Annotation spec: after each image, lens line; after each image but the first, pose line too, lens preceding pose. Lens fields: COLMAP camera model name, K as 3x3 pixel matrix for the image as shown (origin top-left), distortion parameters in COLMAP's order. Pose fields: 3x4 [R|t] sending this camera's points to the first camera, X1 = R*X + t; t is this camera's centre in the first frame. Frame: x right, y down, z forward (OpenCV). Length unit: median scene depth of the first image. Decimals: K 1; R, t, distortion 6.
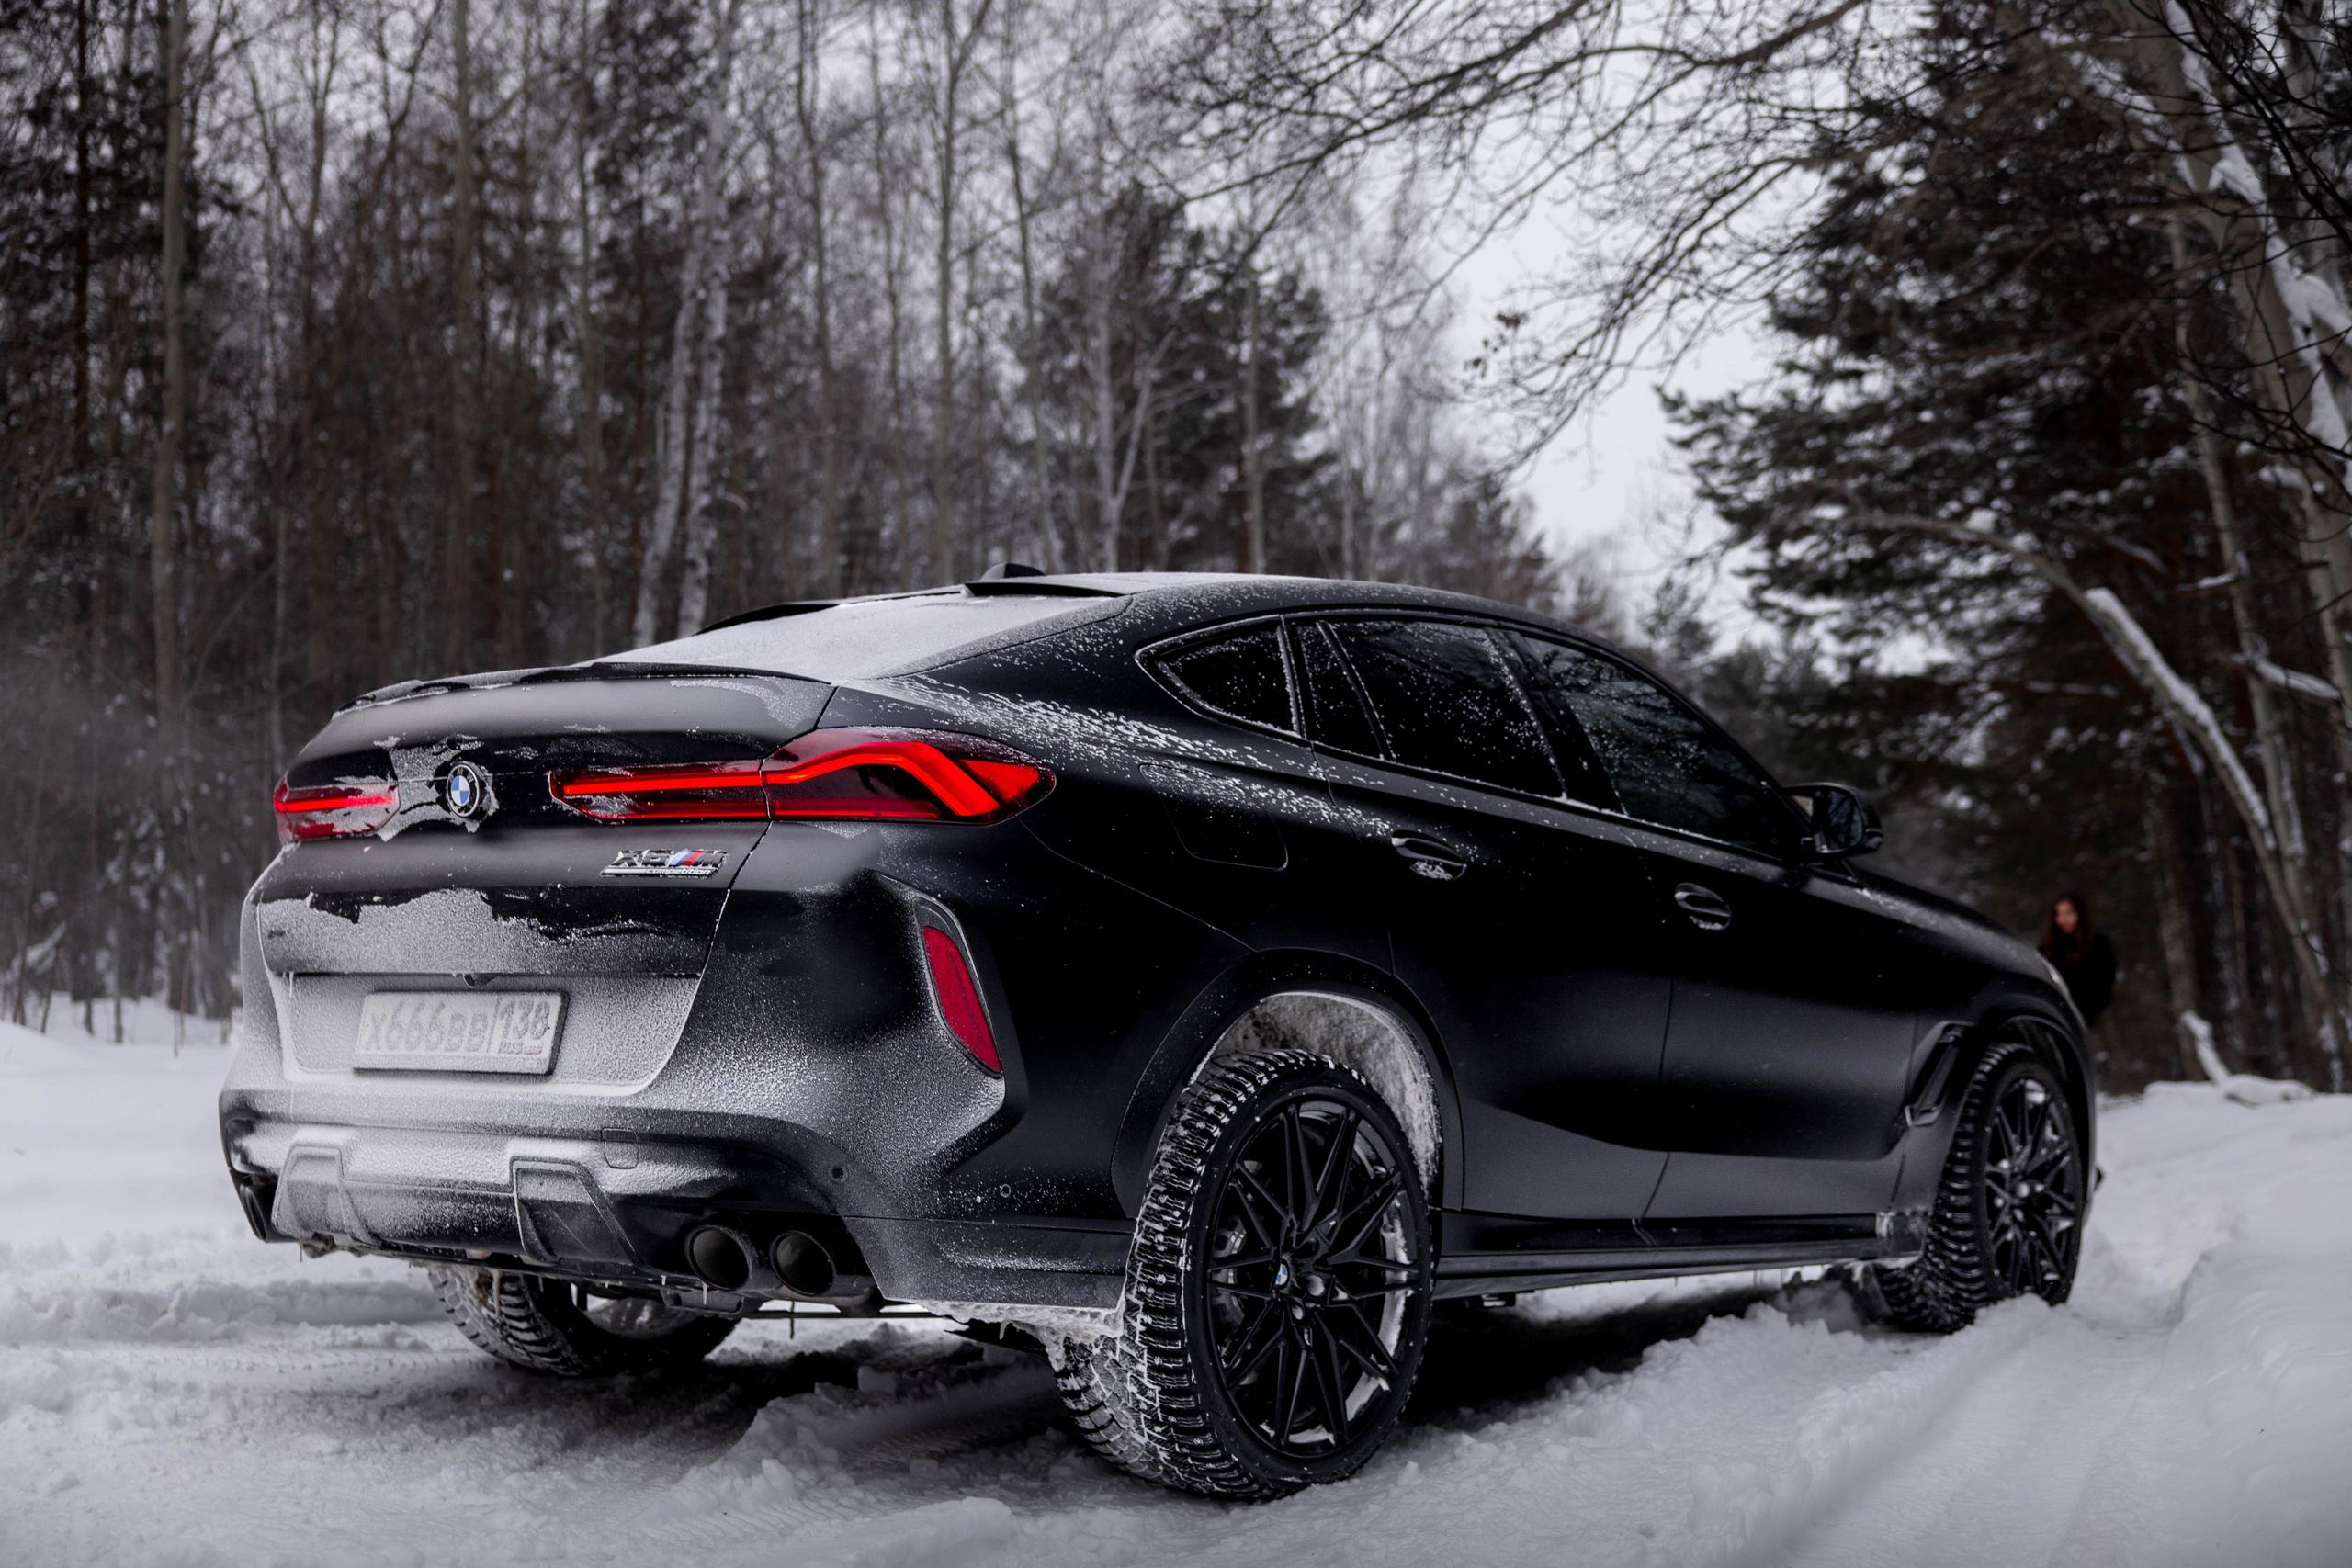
lens RADIAL K [[3009.0, 0, 1177.0], [0, 3009.0, 770.5], [0, 0, 1]] dist [0.045696, 0.000000]
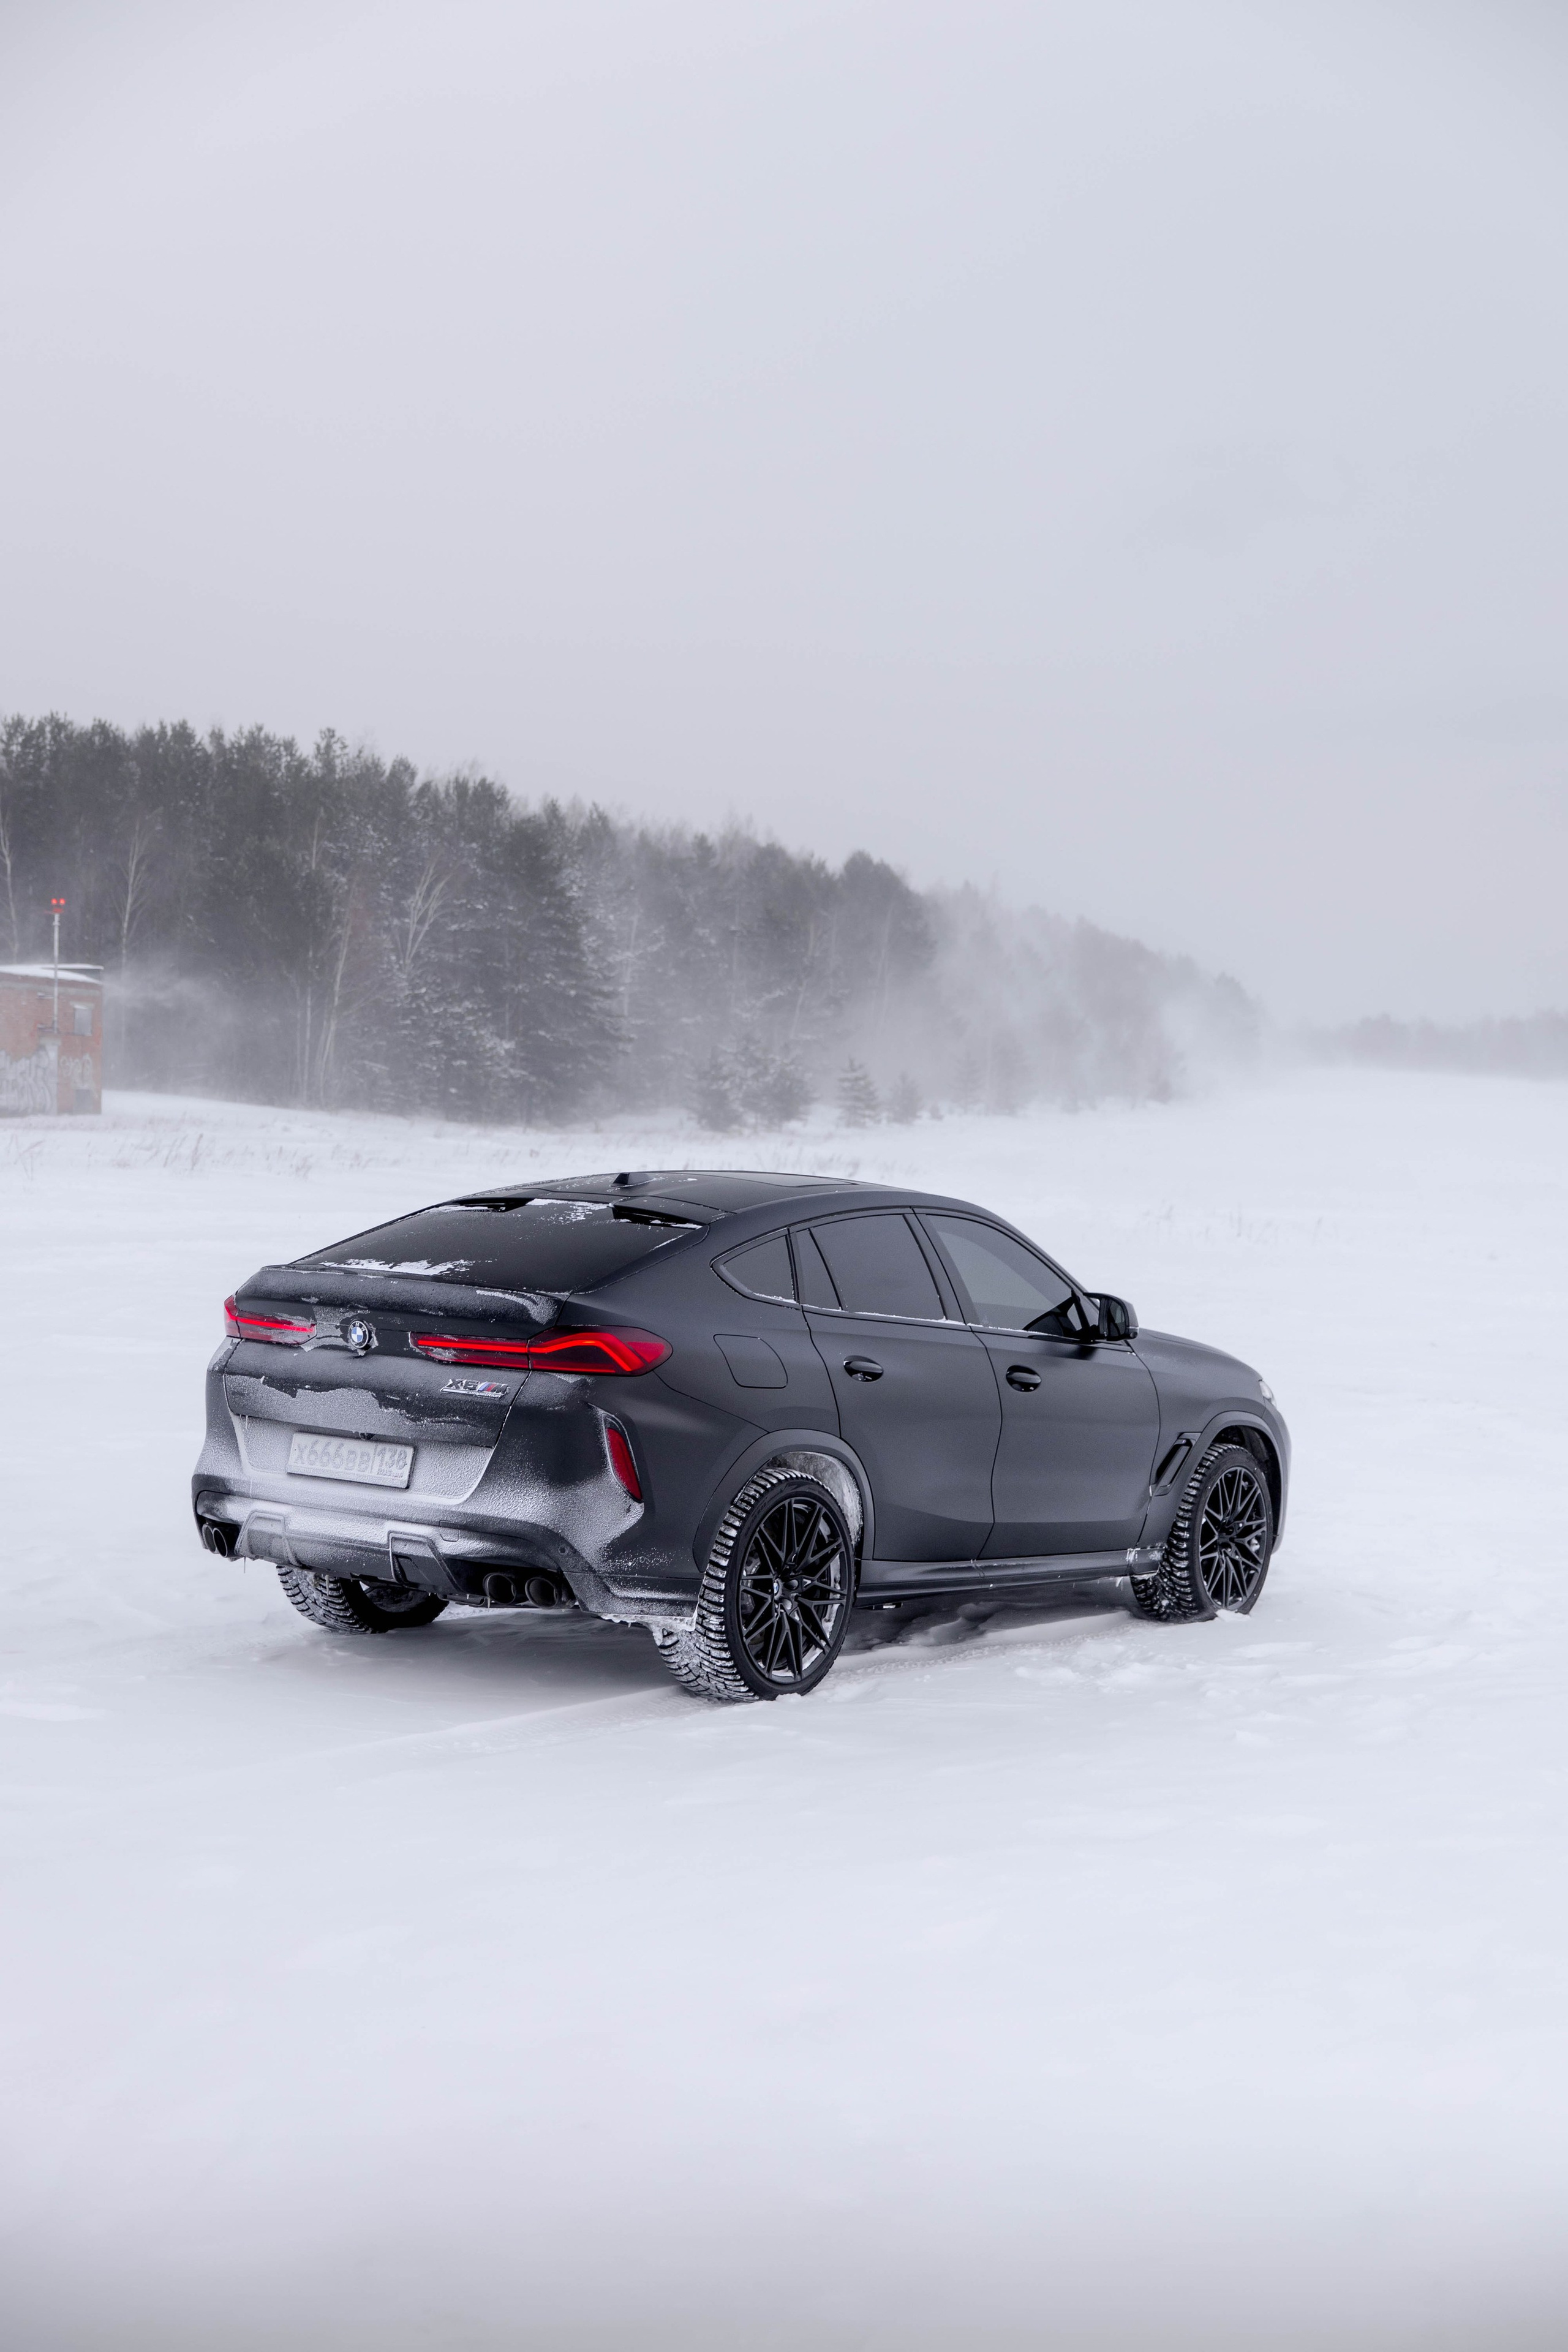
lens RADIAL K [[3303.1, 0, 828.4], [0, 3303.1, 1125.1], [0, 0, 1]] dist [0.019607, 0.000000]
pose [[0.997219, 0.041336, 0.062019, -0.076701], [-0.045513, 0.996680, 0.067515, -0.284912], [-0.059022, -0.070150, 0.995789, -1.108731]]
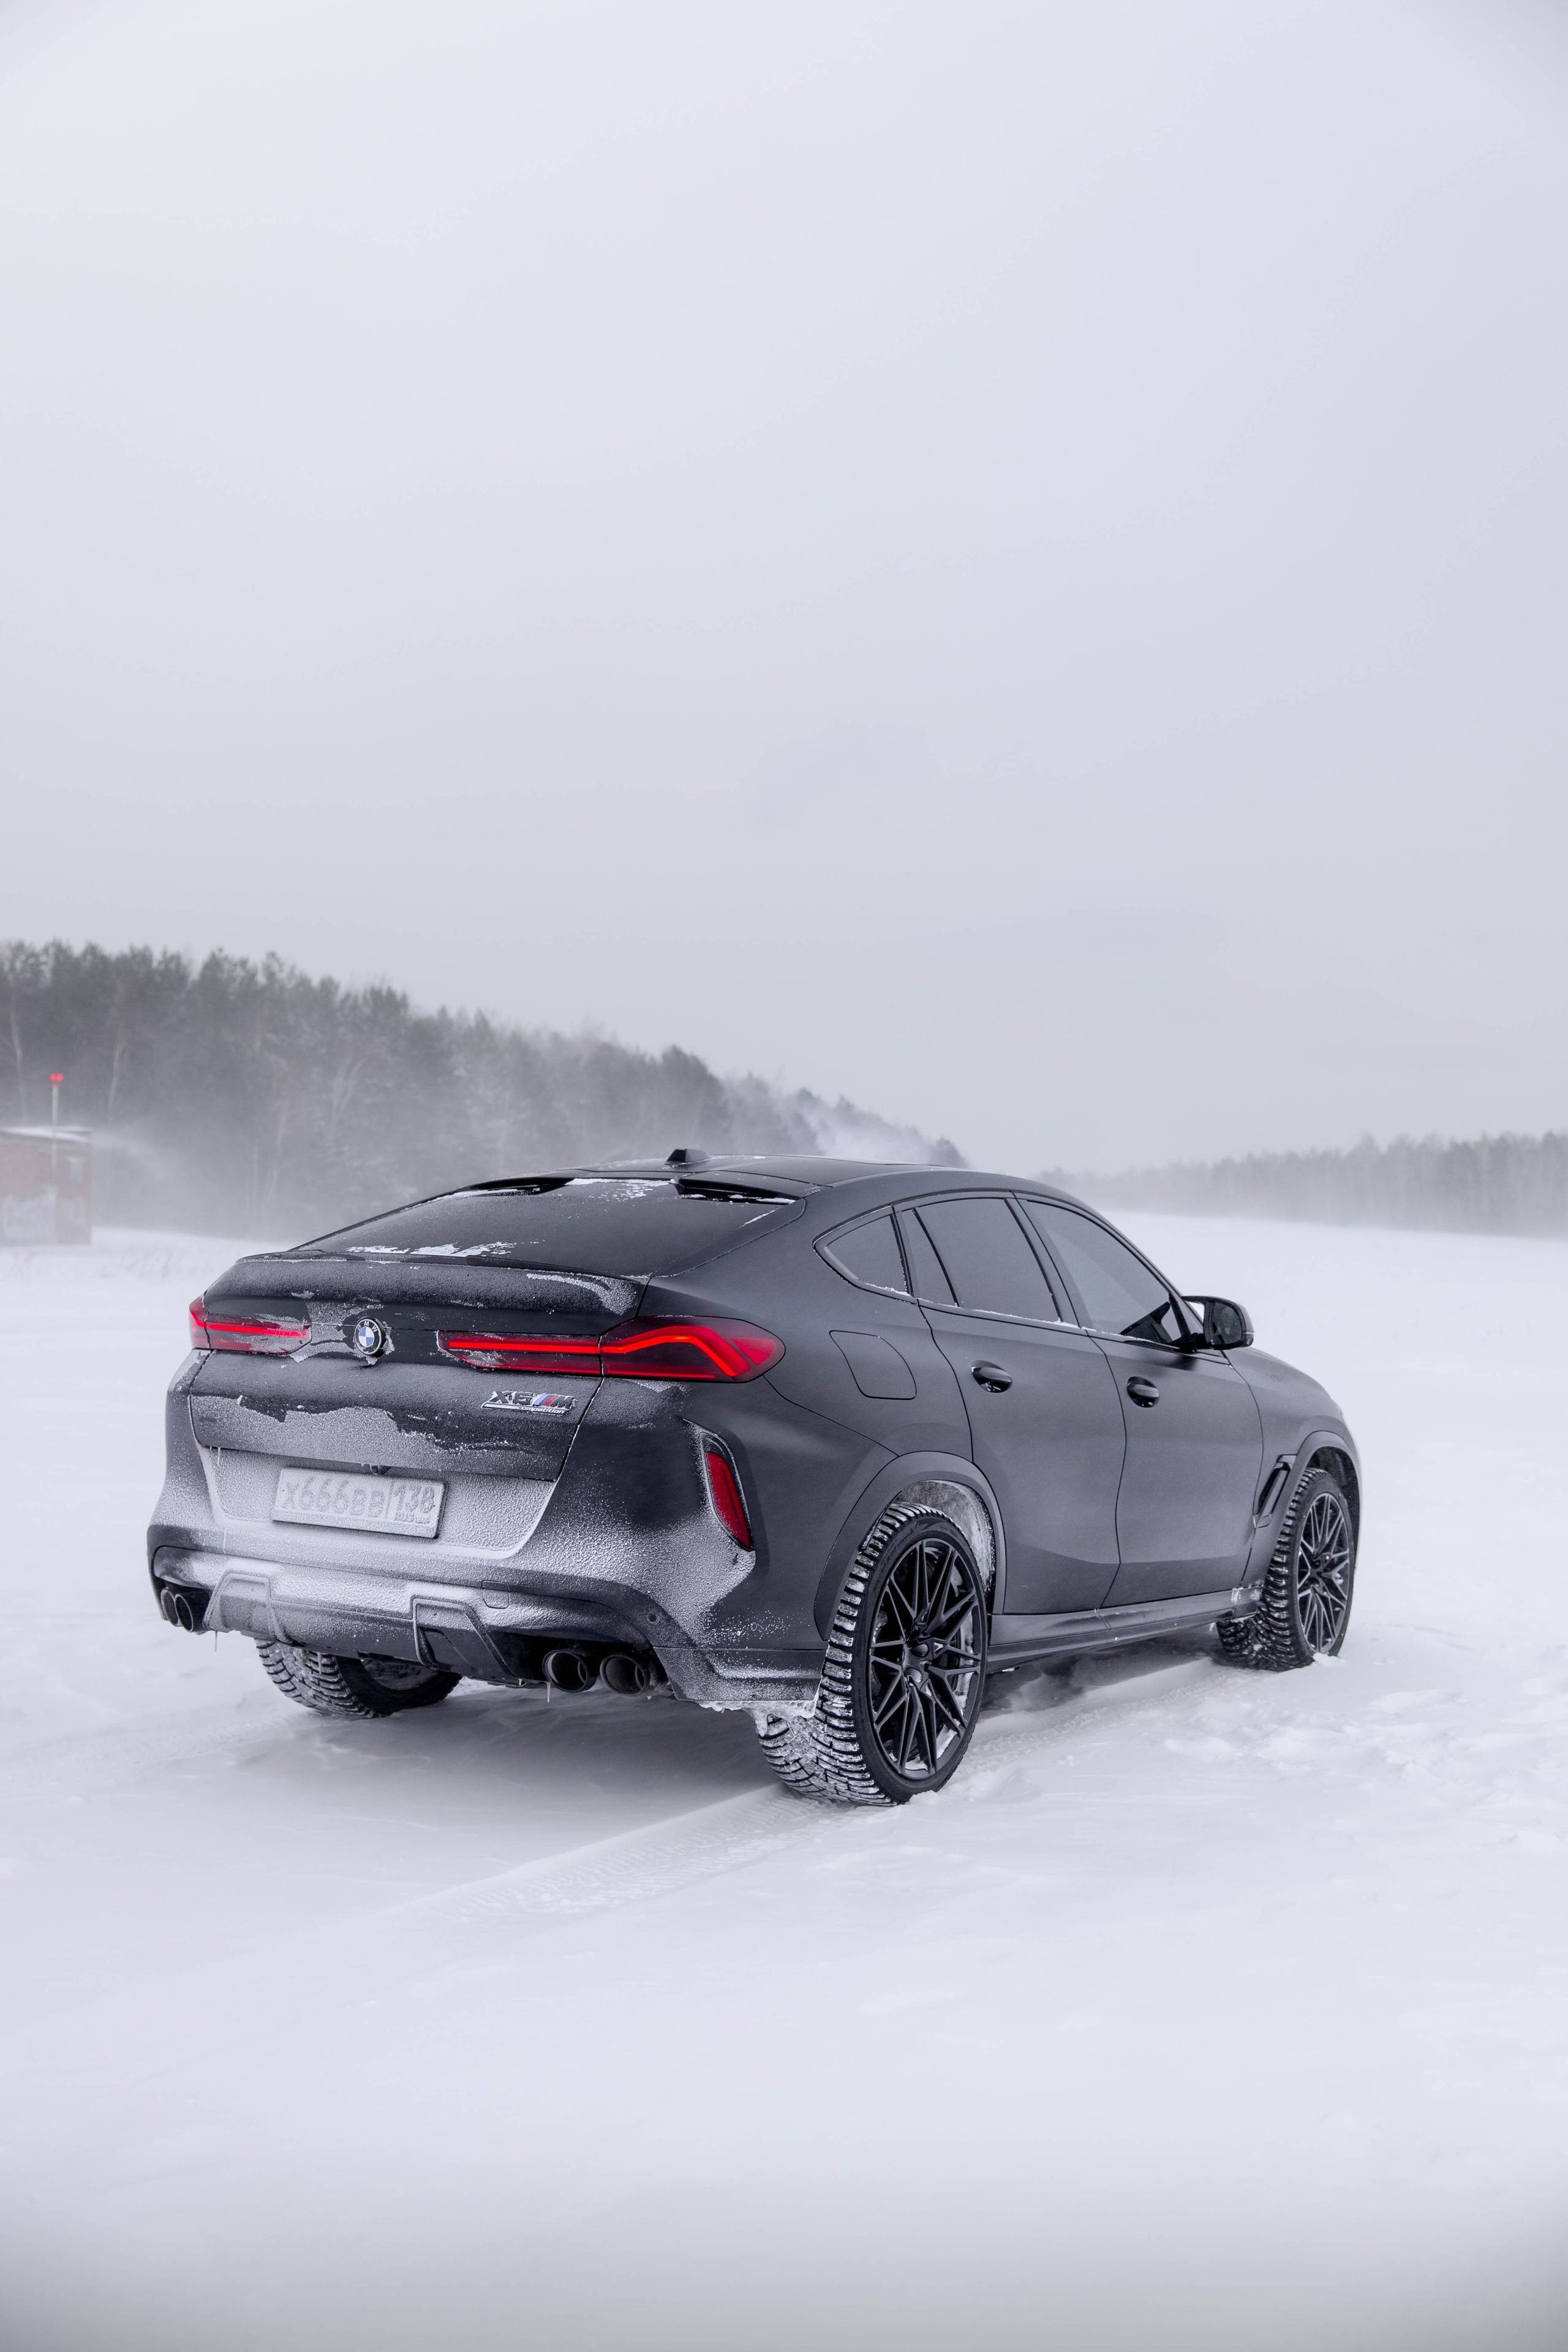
lens RADIAL K [[2465.2, 0, 837.9], [0, 2465.2, 1122.6], [0, 0, 1]] dist [0.004180, 0.000000]
pose [[0.990083, 0.035568, 0.135910, -0.180488], [-0.037456, 0.999234, 0.011358, -0.120865], [-0.135402, -0.016336, 0.990656, -0.213695]]
